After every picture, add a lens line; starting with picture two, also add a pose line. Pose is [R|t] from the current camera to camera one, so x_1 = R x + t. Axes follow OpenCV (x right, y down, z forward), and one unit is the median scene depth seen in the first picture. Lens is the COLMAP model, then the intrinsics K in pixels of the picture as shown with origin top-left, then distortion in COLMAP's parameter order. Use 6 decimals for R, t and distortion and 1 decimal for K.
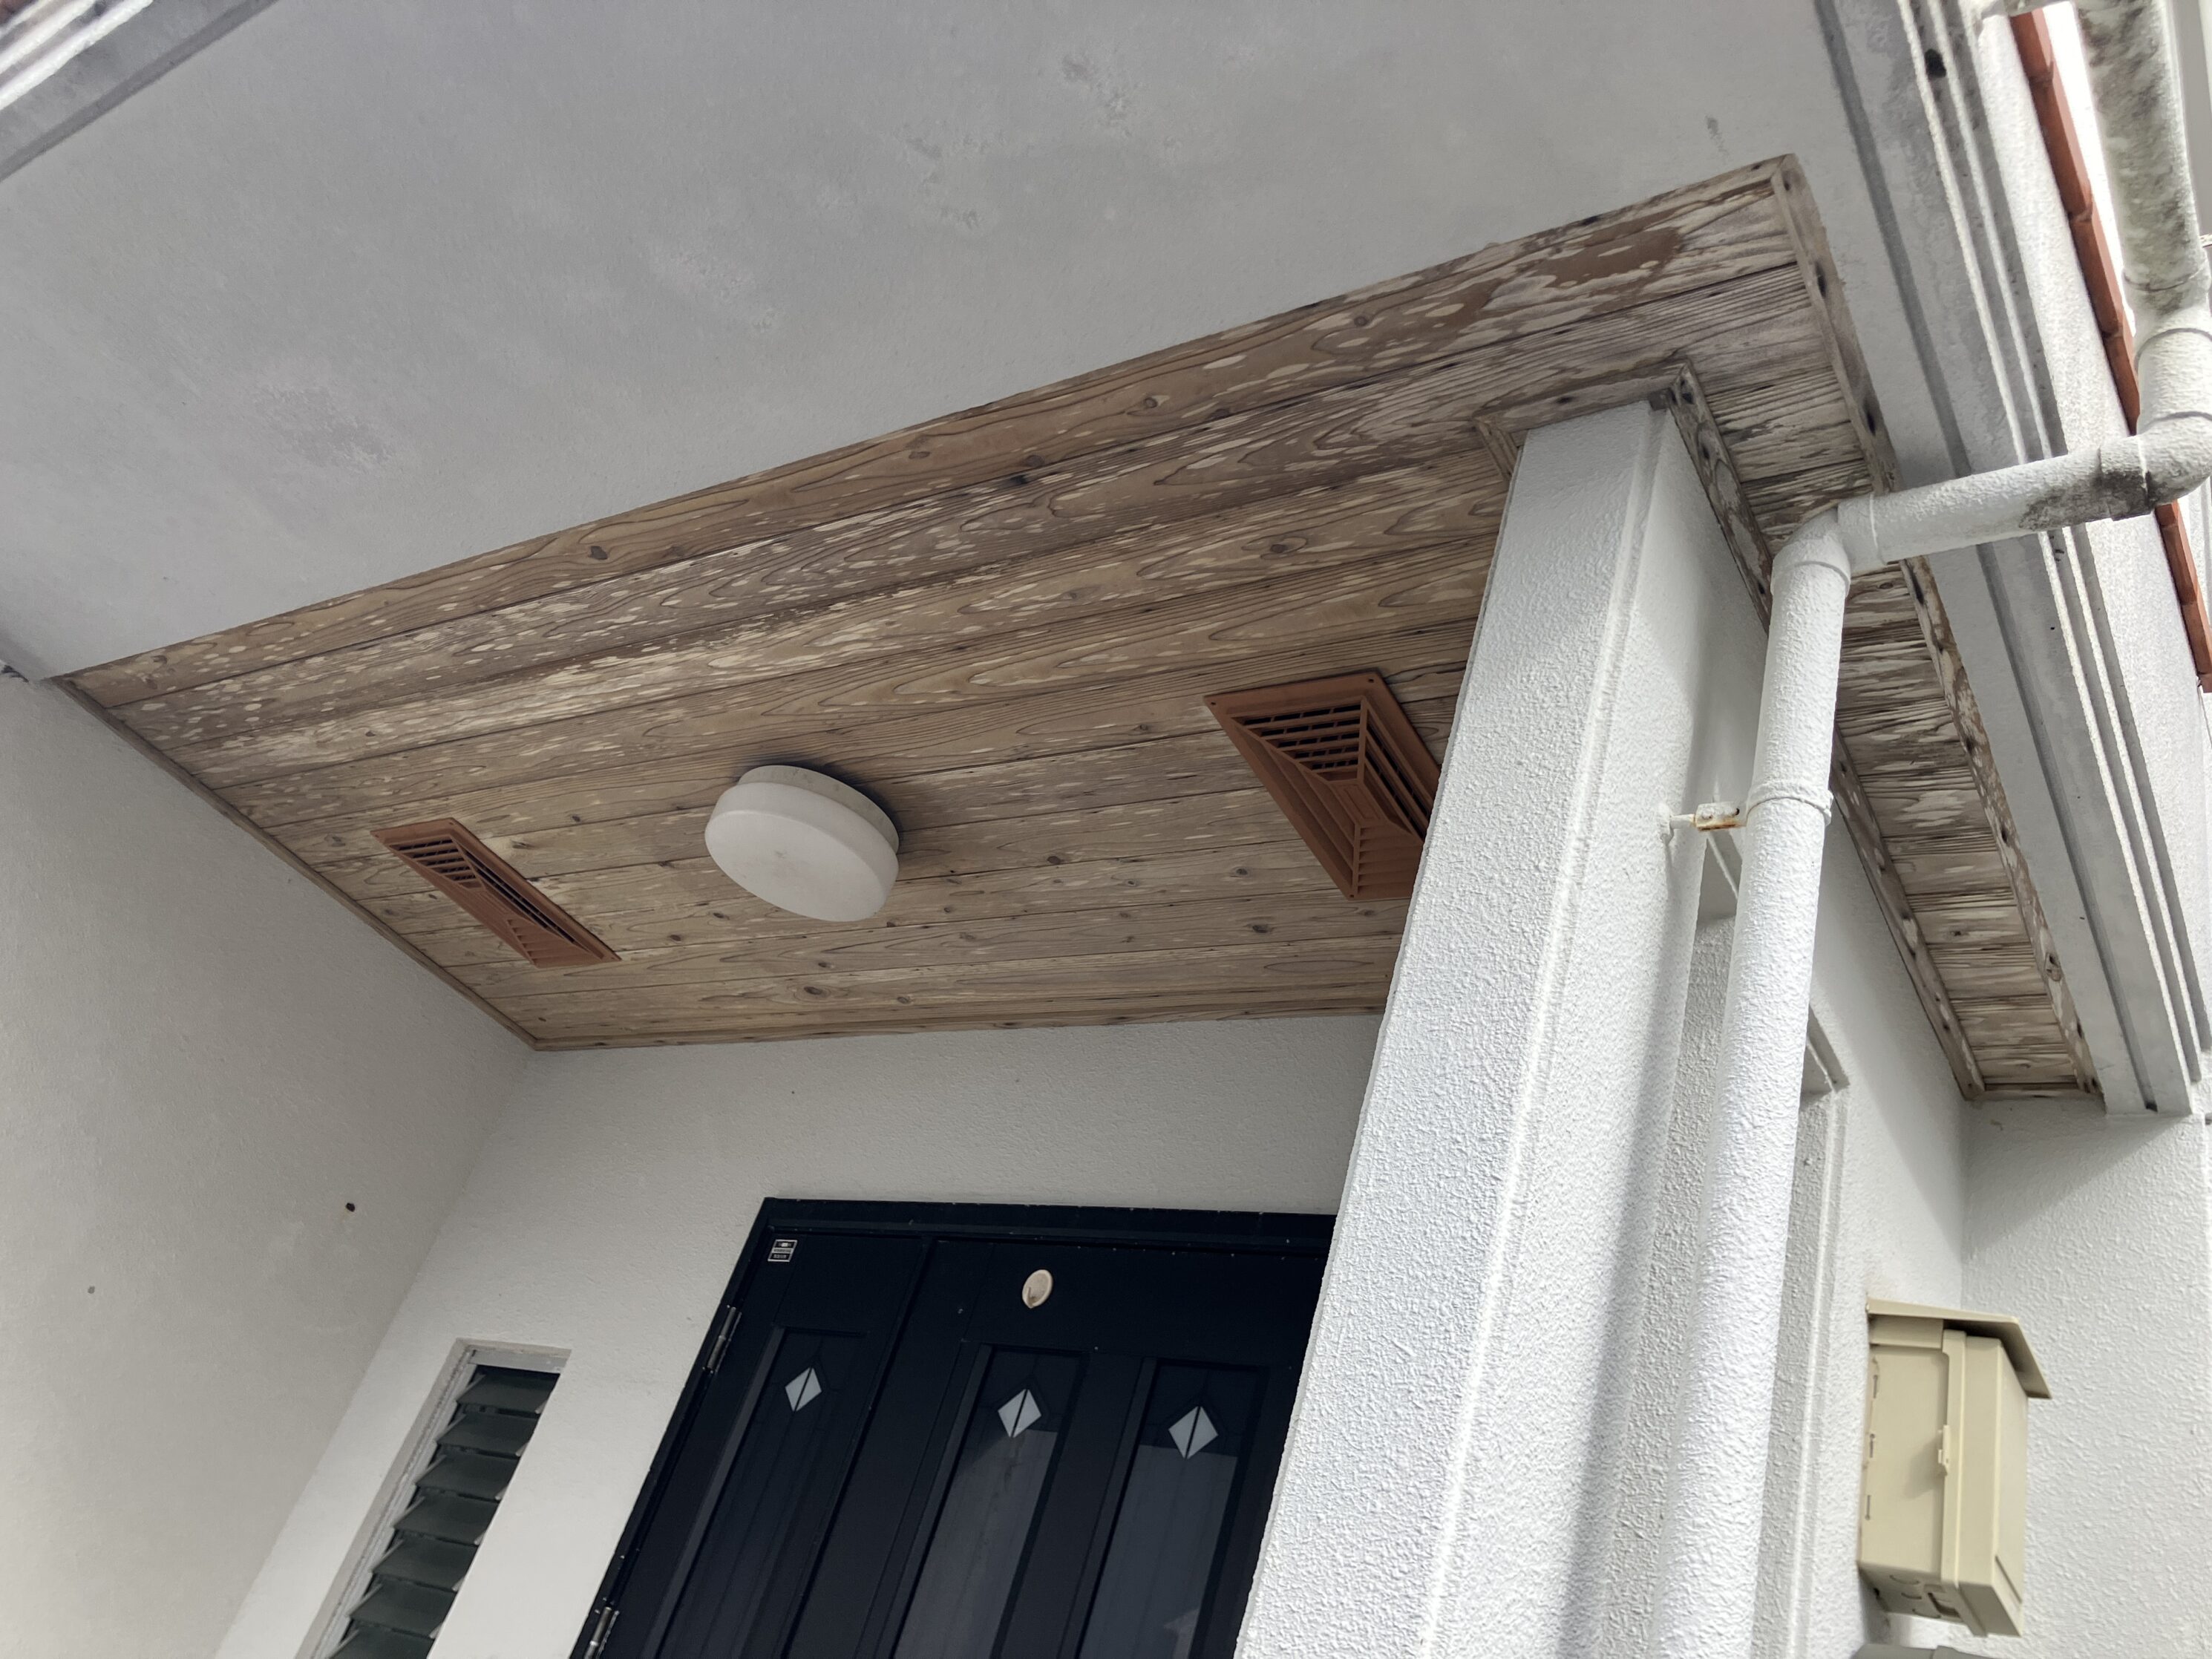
lens RADIAL K [[1809.3, 0, 1089.4], [0, 1809.3, 832.3], [0, 0, 1]] dist [-0.004445, -0.003079]
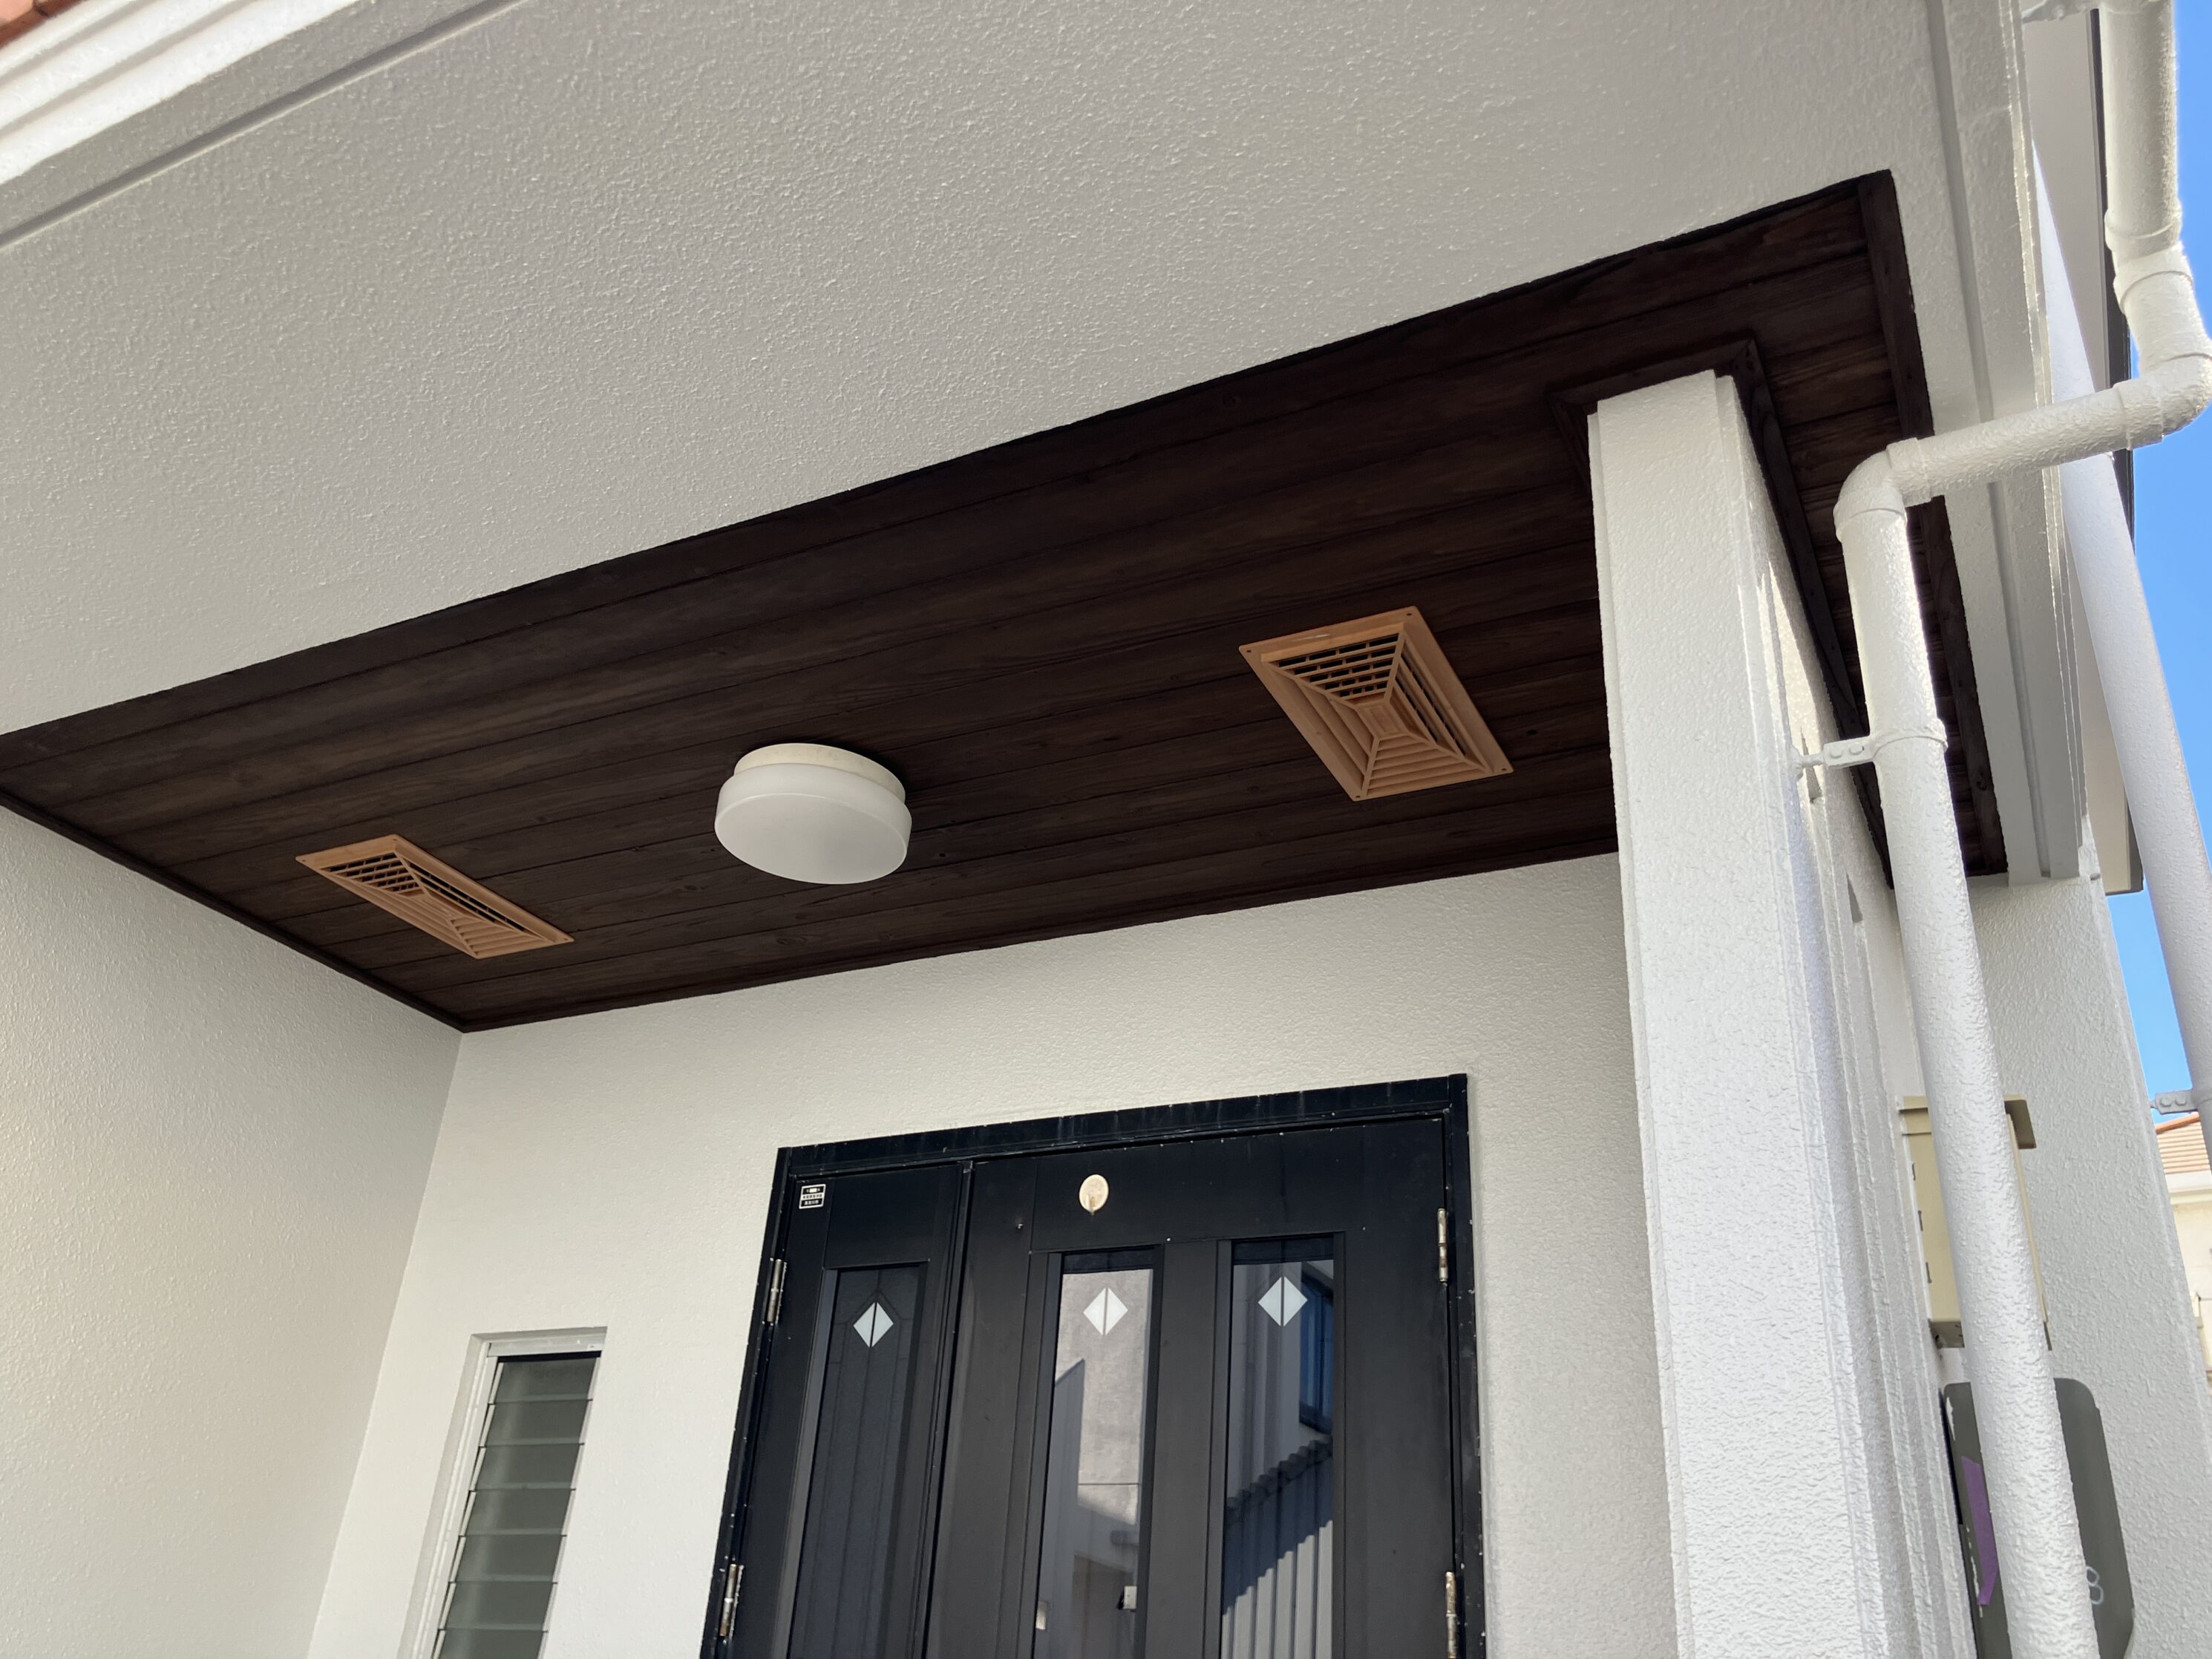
lens RADIAL K [[1814.8, 0, 1106.0], [0, 1814.8, 829.5], [0, 0, 1]] dist [-0.008253, -0.007523]
pose [[0.971040, -0.159678, 0.177722, -0.174807], [0.136816, 0.981454, 0.134270, -0.098520], [-0.195866, -0.106066, 0.974878, -0.017191]]
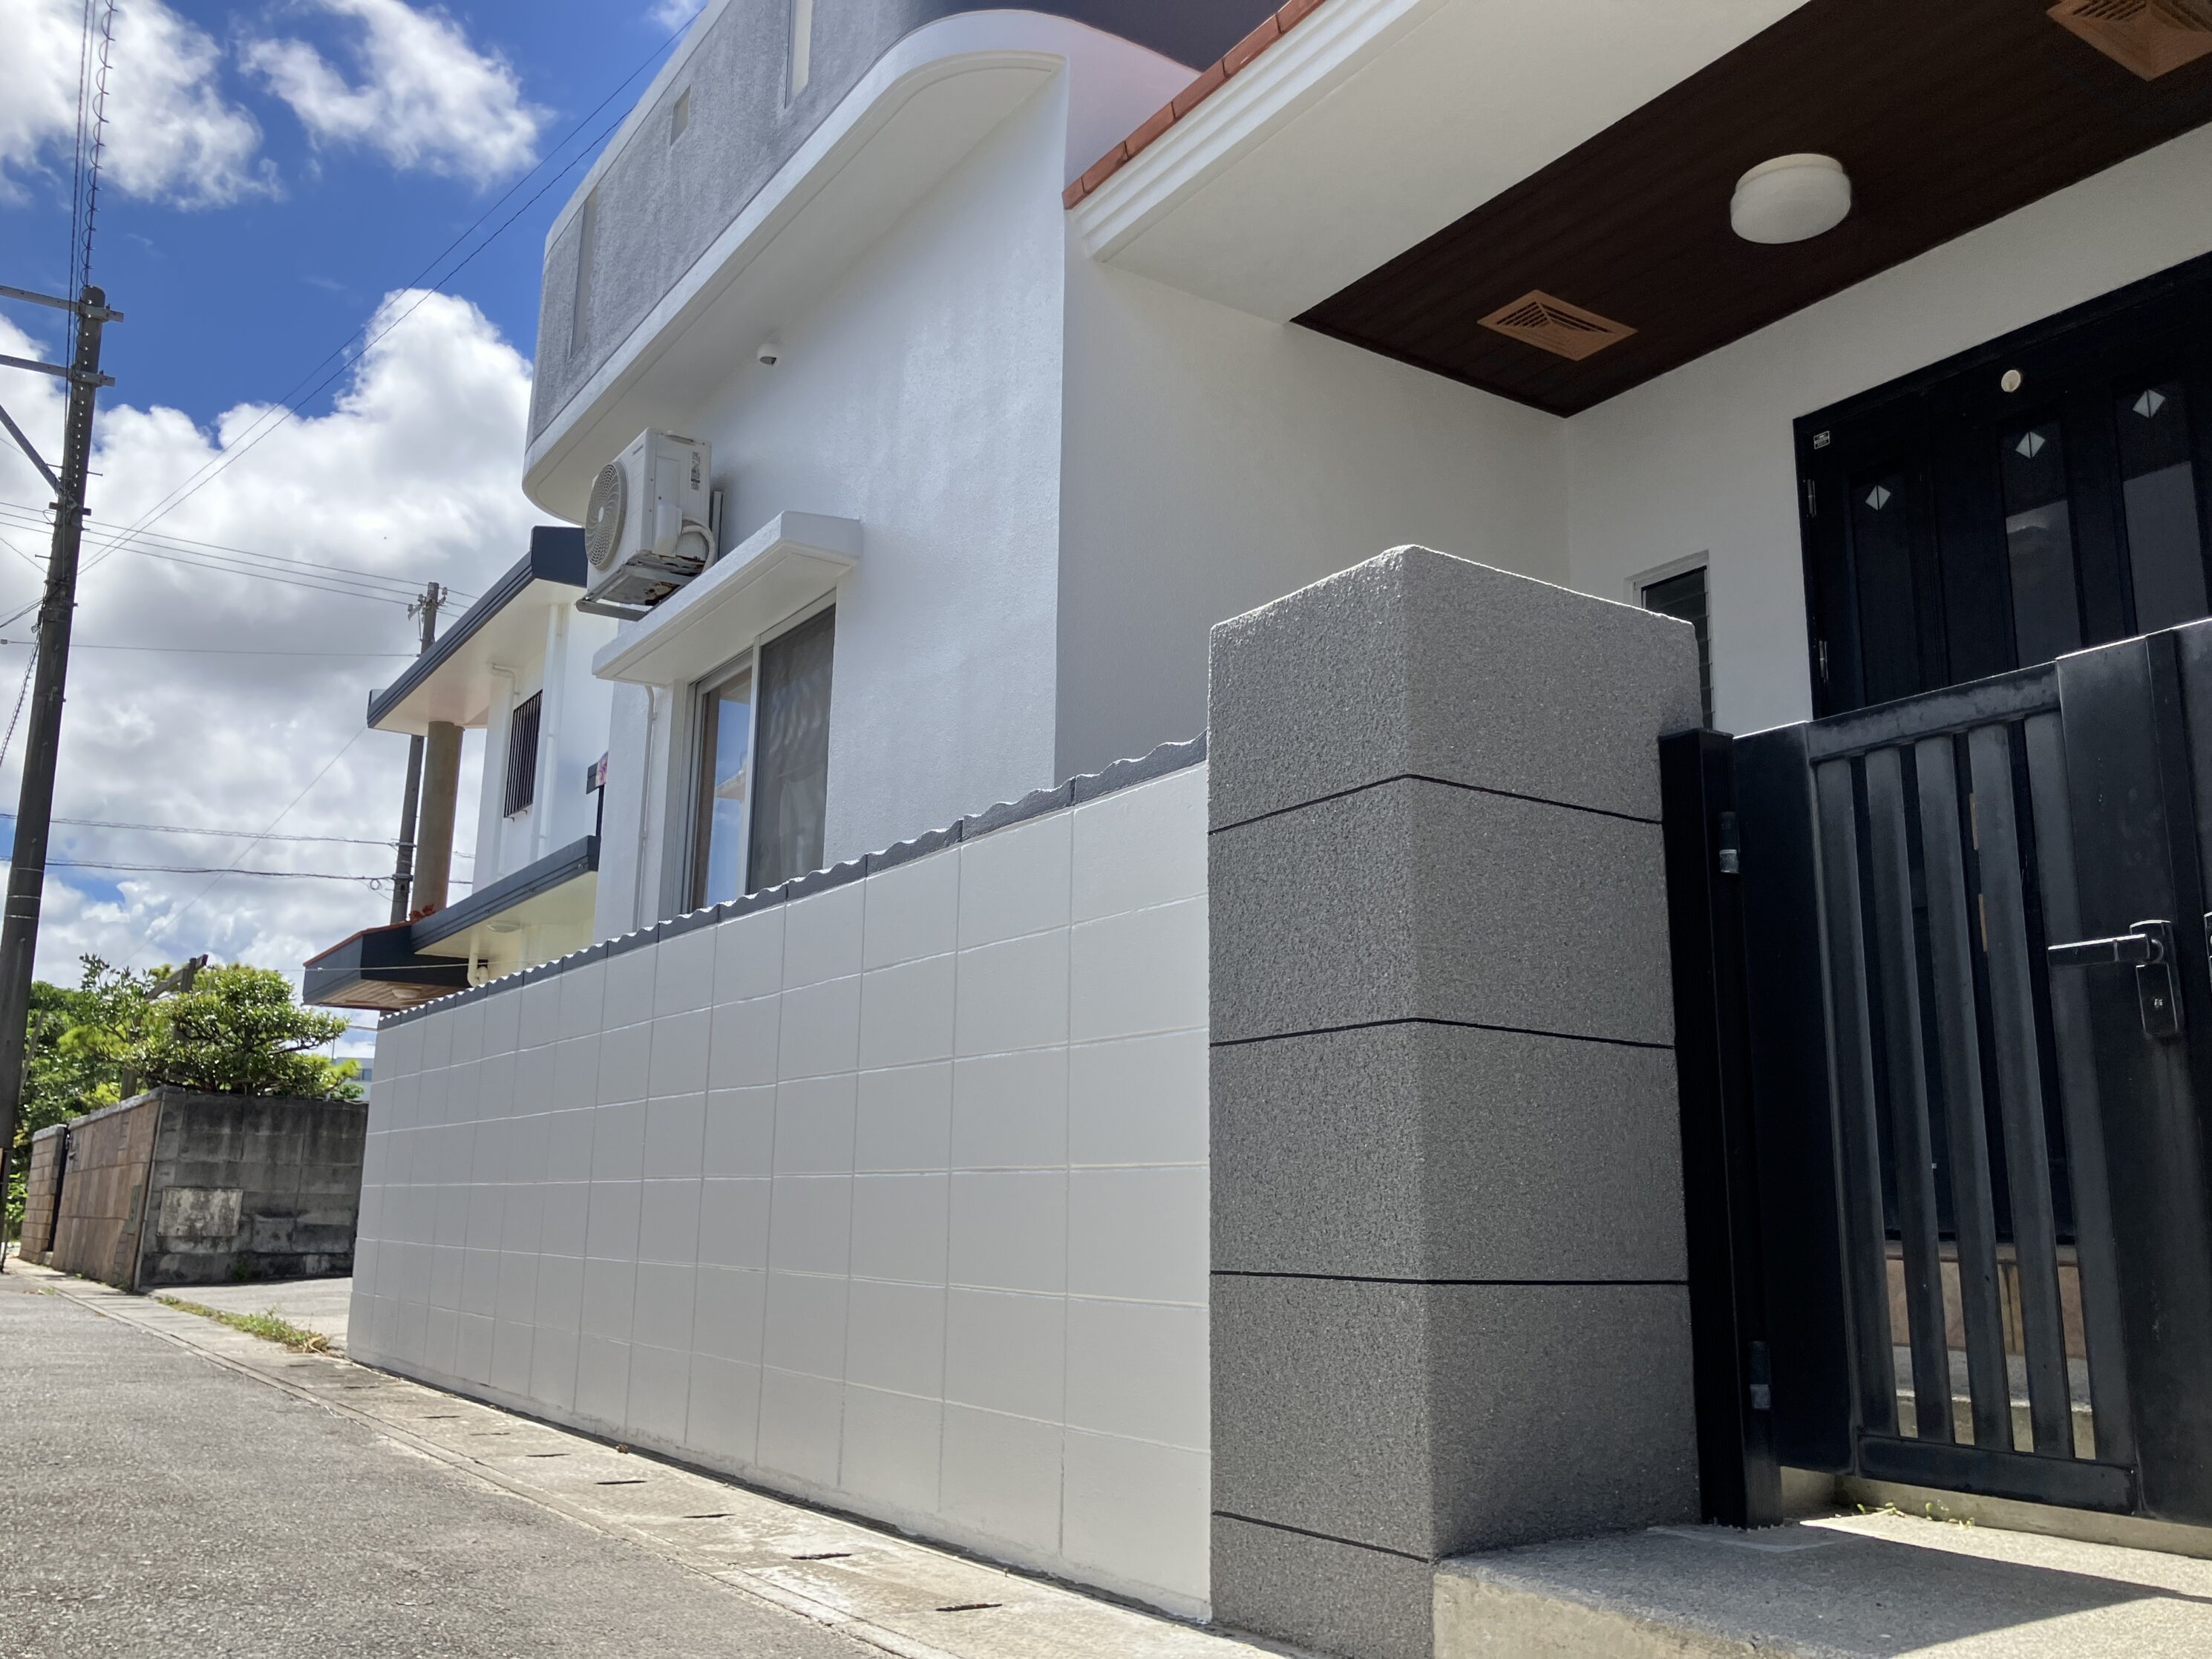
lens RADIAL K [[1809.3, 0, 1089.4], [0, 1809.3, 832.3], [0, 0, 1]] dist [-0.004445, -0.003079]
pose [[0.874517, -0.352389, -0.333230, -0.372337], [0.439190, 0.866876, 0.235876, -0.167970], [0.205749, -0.352629, 0.912864, -0.912827]]
